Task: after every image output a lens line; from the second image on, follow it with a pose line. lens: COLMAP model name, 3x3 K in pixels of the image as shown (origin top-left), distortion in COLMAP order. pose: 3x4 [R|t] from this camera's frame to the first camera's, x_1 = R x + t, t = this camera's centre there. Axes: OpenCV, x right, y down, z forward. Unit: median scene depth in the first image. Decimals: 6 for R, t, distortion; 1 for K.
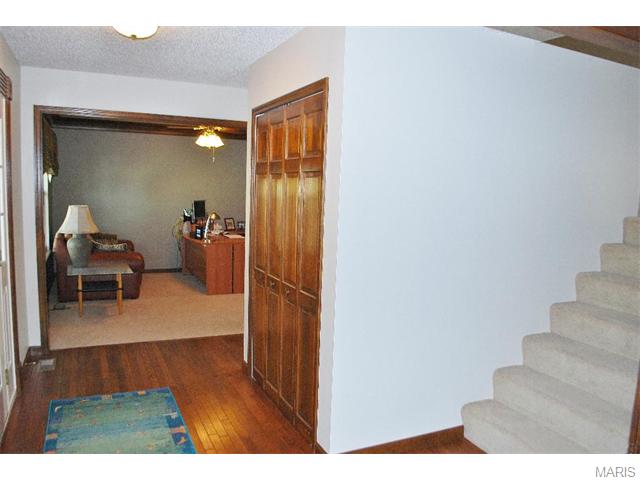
lens RADIAL K [[514.7, 0, 319.6], [0, 514.7, 239.6], [0, 0, 1]] dist [-0.076279, 0.010693]
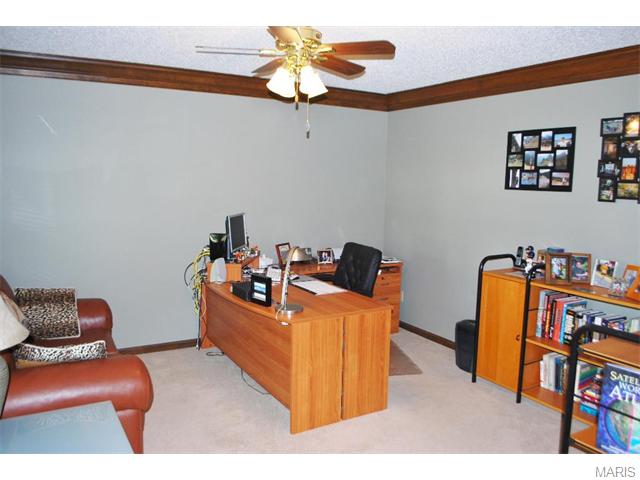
lens RADIAL K [[514.7, 0, 320.9], [0, 514.7, 242.1], [0, 0, 1]] dist [-0.076279, 0.010693]
pose [[0.996590, -0.030006, 0.076863, -0.201651], [0.027911, 0.999213, 0.028189, -0.063325], [-0.077649, -0.025947, 0.996643, 0.504540]]
